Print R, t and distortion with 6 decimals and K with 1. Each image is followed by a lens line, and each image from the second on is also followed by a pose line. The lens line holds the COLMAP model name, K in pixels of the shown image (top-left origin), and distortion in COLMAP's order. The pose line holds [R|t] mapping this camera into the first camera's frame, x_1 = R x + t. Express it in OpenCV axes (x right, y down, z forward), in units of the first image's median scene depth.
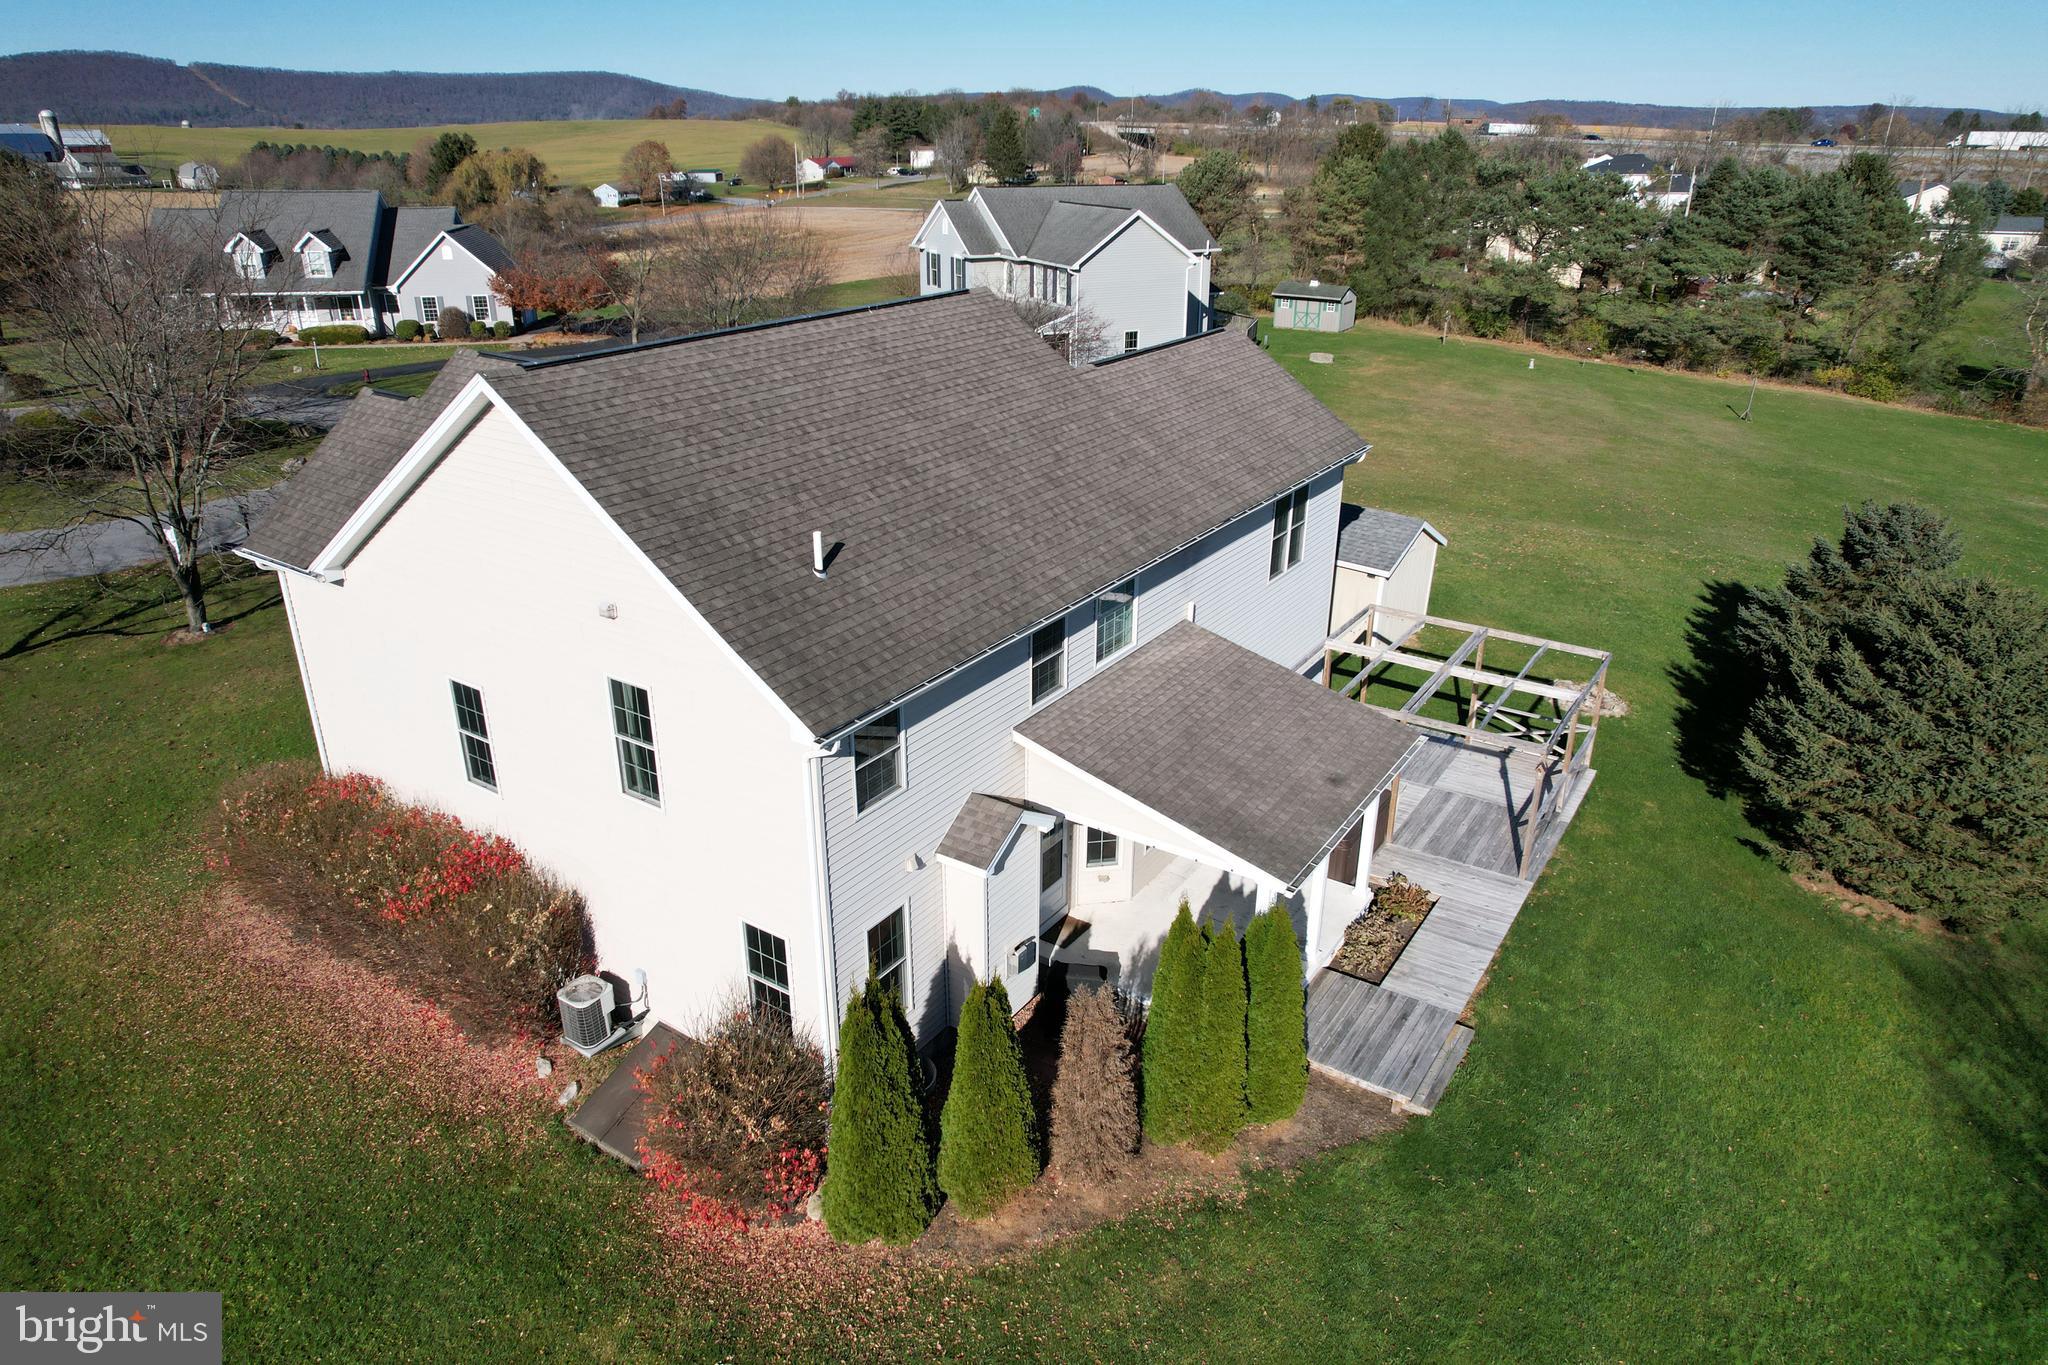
lens RADIAL K [[1295.5, 0, 1034.7], [0, 1295.5, 685.0], [0, 0, 1]] dist [-0.054729, 0.054928]
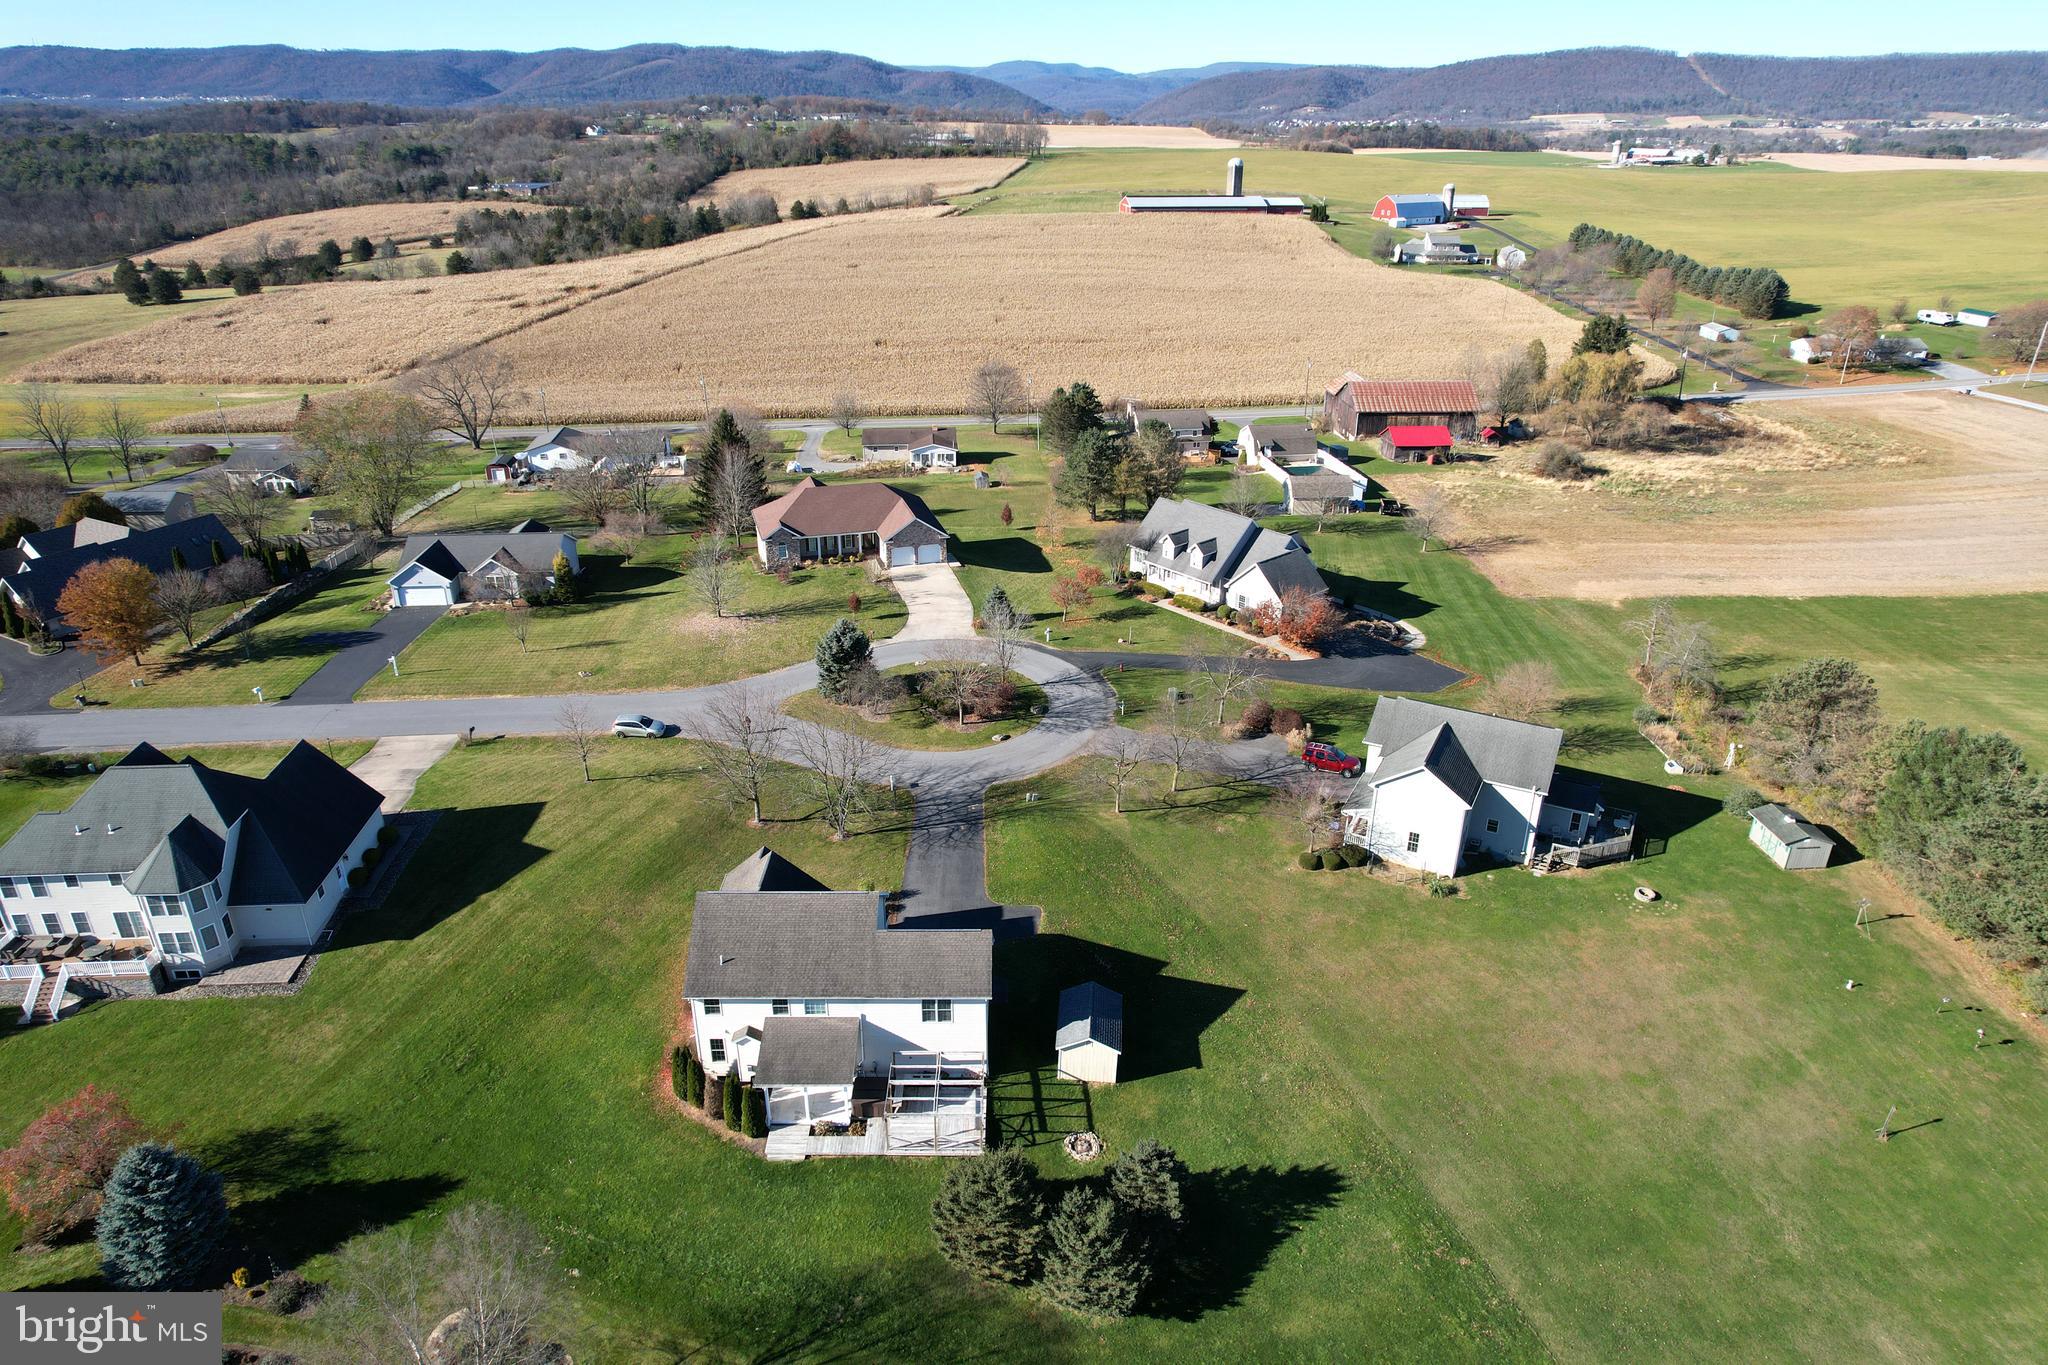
lens RADIAL K [[1327.6, 0, 1035.6], [0, 1327.6, 686.9], [0, 0, 1]] dist [-0.075054, 0.072017]
pose [[0.565974, 0.342788, -0.749780, 0.850276], [-0.334921, 0.926632, 0.170825, -0.507484], [0.753327, 0.154435, 0.639256, -0.300551]]
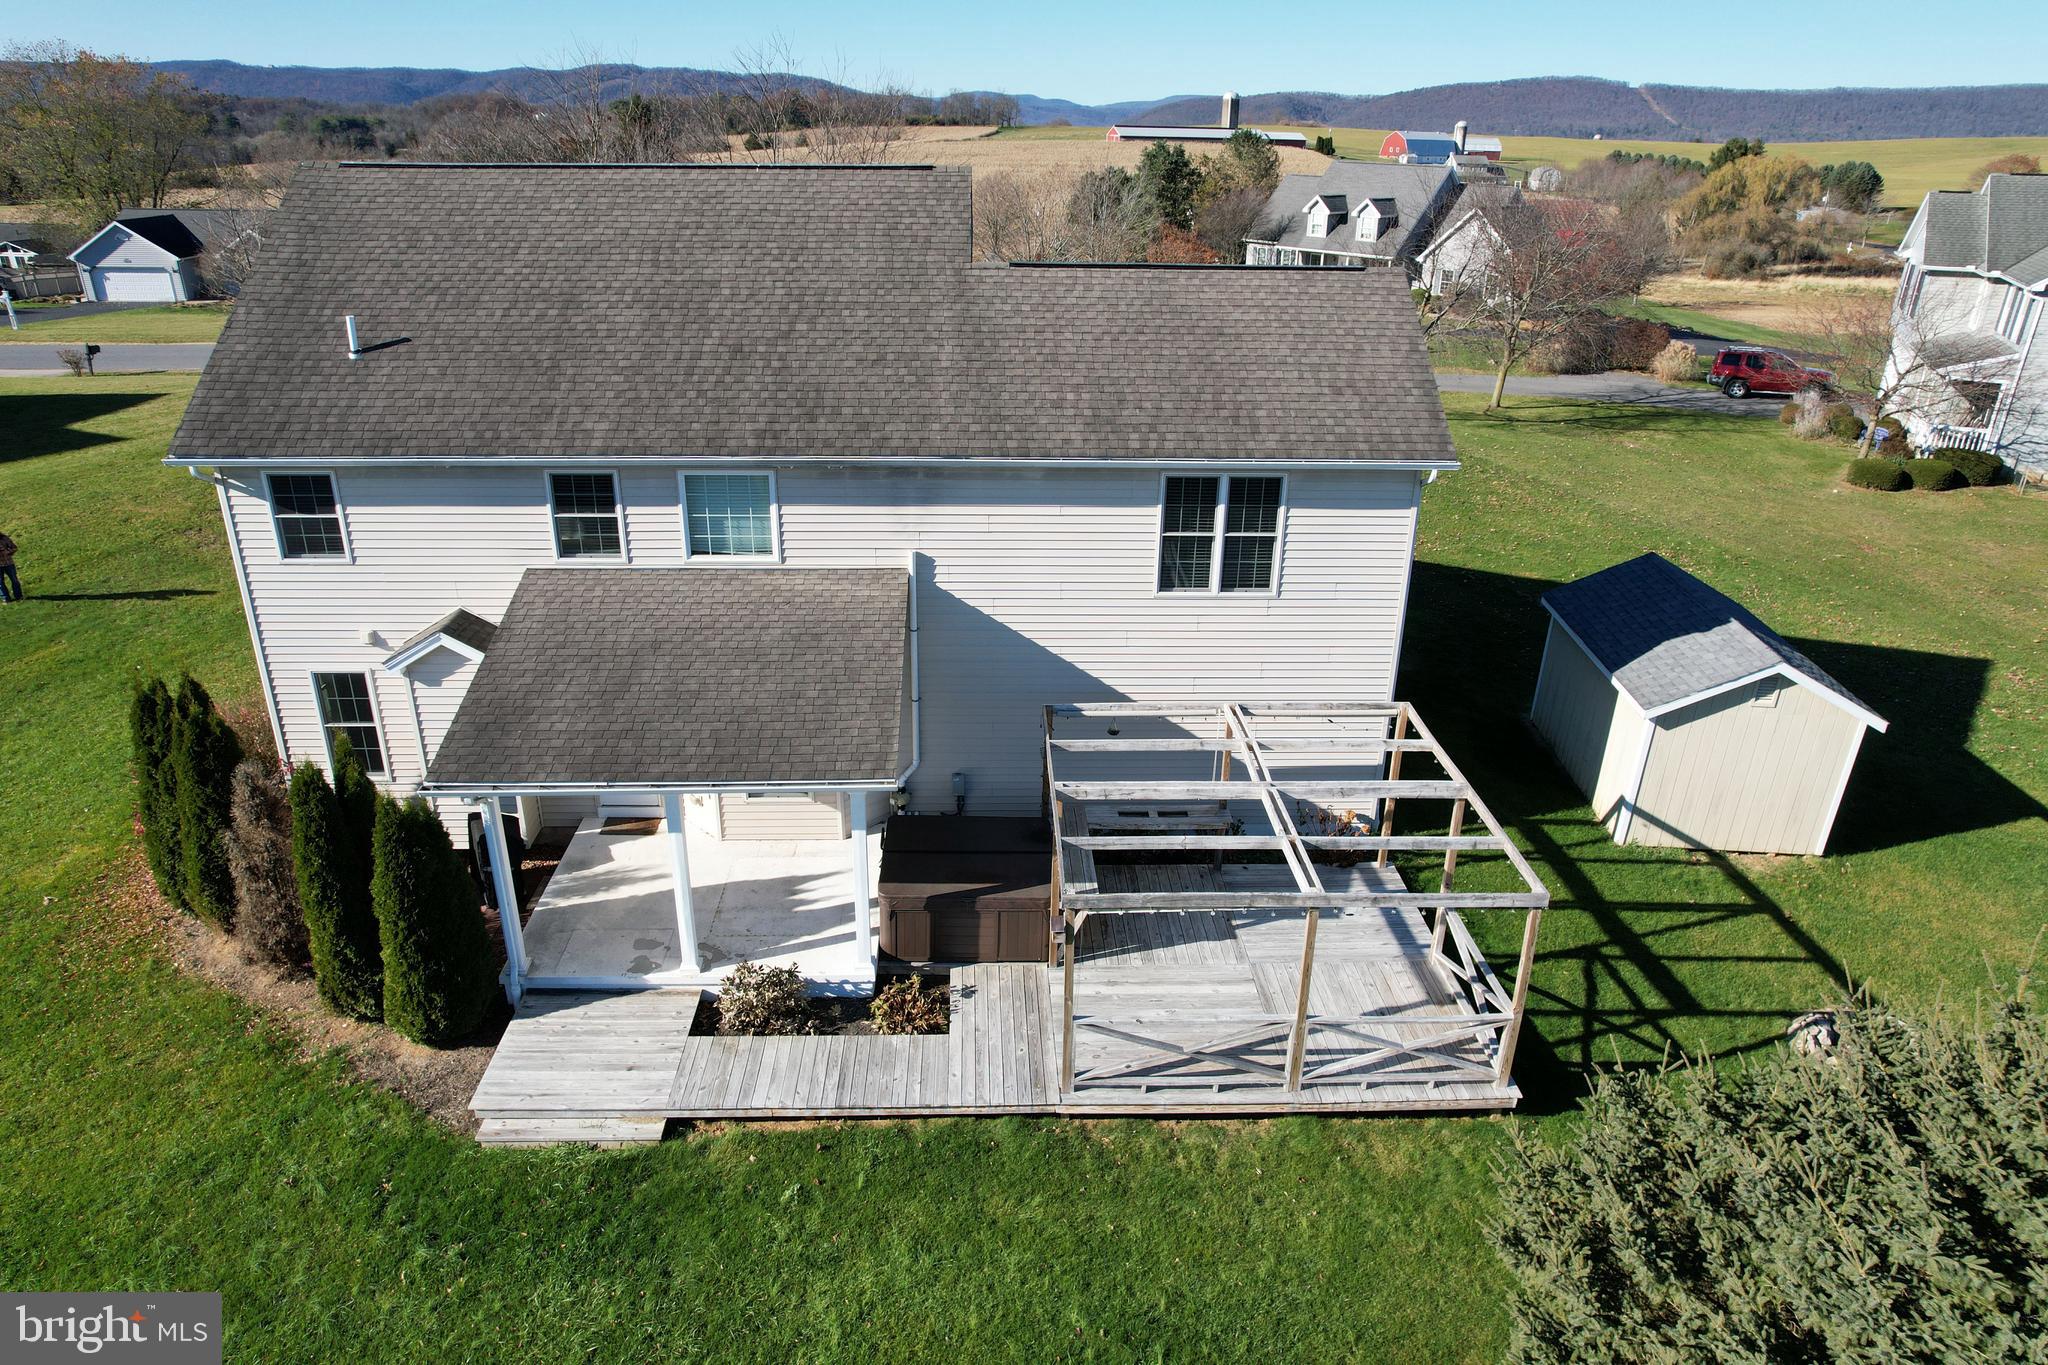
lens RADIAL K [[1327.6, 0, 1035.6], [0, 1327.6, 686.9], [0, 0, 1]] dist [-0.075054, 0.072017]
pose [[0.590340, 0.324040, -0.739254, 0.265401], [-0.337213, 0.931131, 0.138860, -0.041376], [0.733339, 0.167311, 0.658955, 0.175318]]
